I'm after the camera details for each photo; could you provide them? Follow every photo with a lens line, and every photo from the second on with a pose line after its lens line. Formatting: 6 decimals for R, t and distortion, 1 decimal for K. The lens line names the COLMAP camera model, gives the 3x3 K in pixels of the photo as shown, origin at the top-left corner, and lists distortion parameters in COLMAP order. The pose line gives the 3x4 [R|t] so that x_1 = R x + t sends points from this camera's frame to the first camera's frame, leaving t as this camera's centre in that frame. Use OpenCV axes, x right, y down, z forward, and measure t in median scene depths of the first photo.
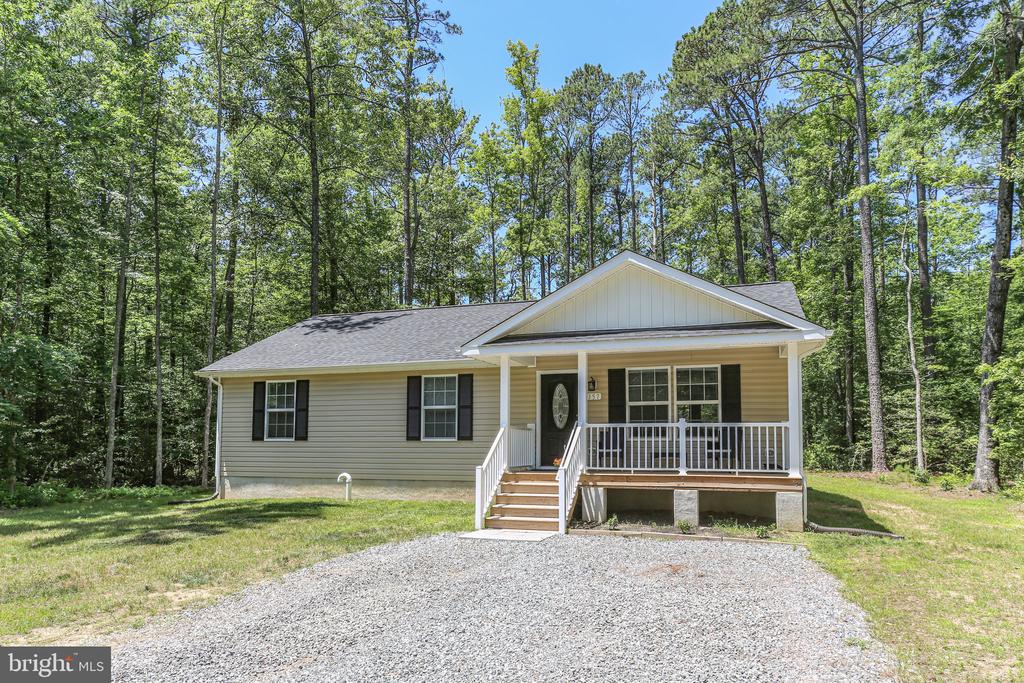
lens RADIAL K [[631.3, 0, 512.5], [0, 631.3, 403.0], [0, 0, 1]] dist [0.007464, 0.001285]
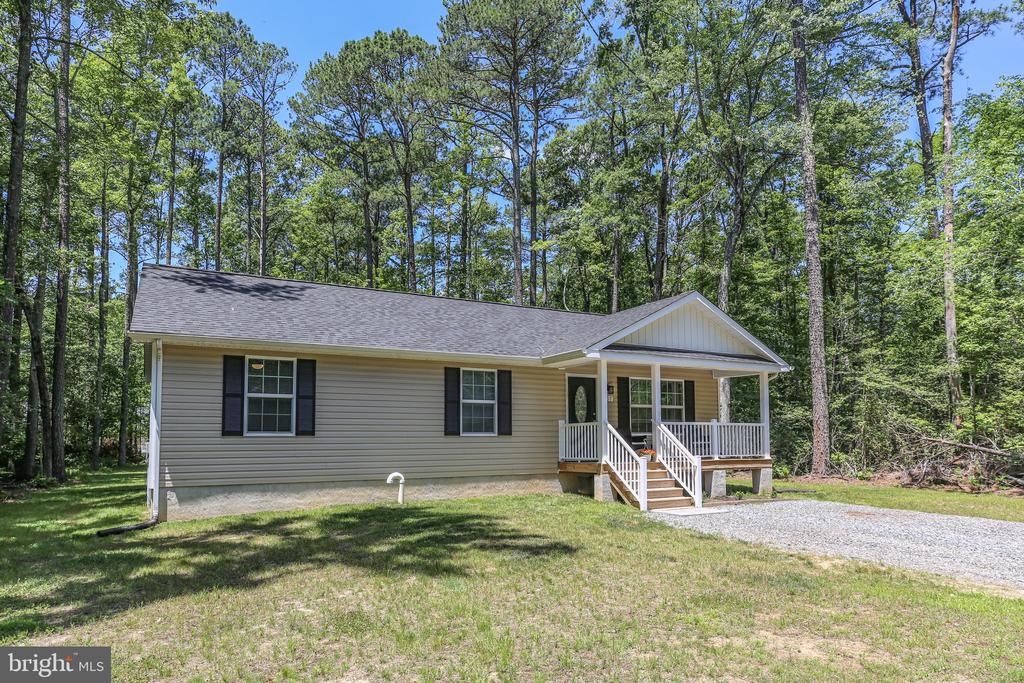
lens RADIAL K [[631.3, 0, 512.5], [0, 631.3, 403.0], [0, 0, 1]] dist [0.007464, 0.001285]
pose [[0.681805, 0.036198, 0.730638, -0.816685], [-0.042712, 0.999041, -0.009639, 0.016493], [-0.730286, -0.024635, 0.682697, 0.294622]]
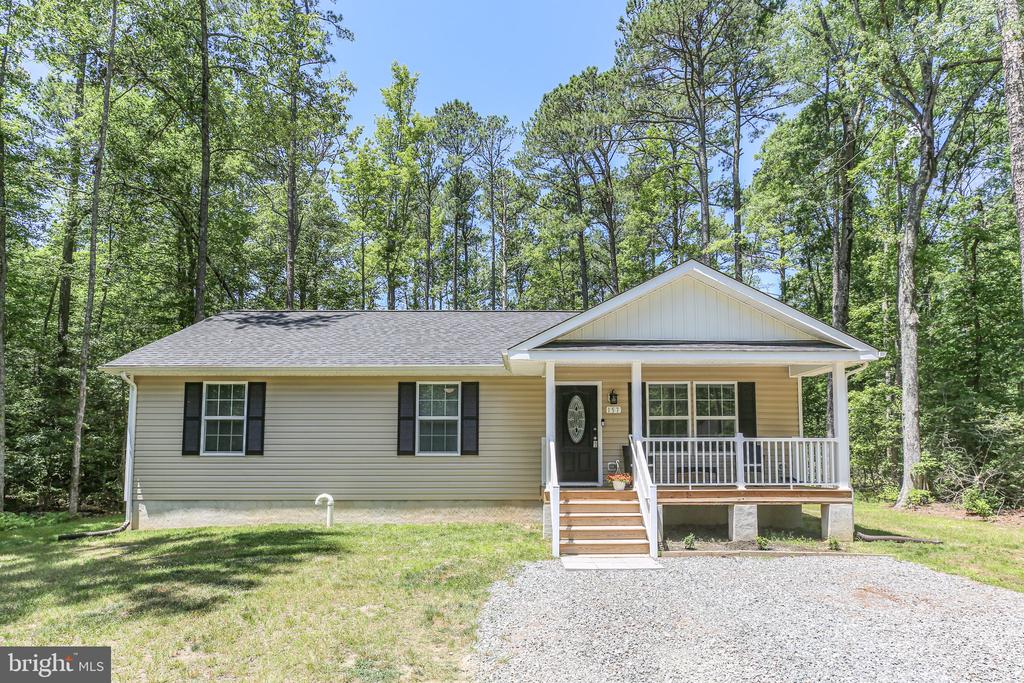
lens RADIAL K [[576.0, 0, 517.7], [0, 576.0, 413.4], [0, 0, 1]] dist [-0.007179, 0.002768]
pose [[0.947224, 0.022532, 0.319780, -0.276117], [-0.018678, 0.999711, -0.015114, 0.010675], [-0.320028, 0.008343, 0.947371, 0.194841]]
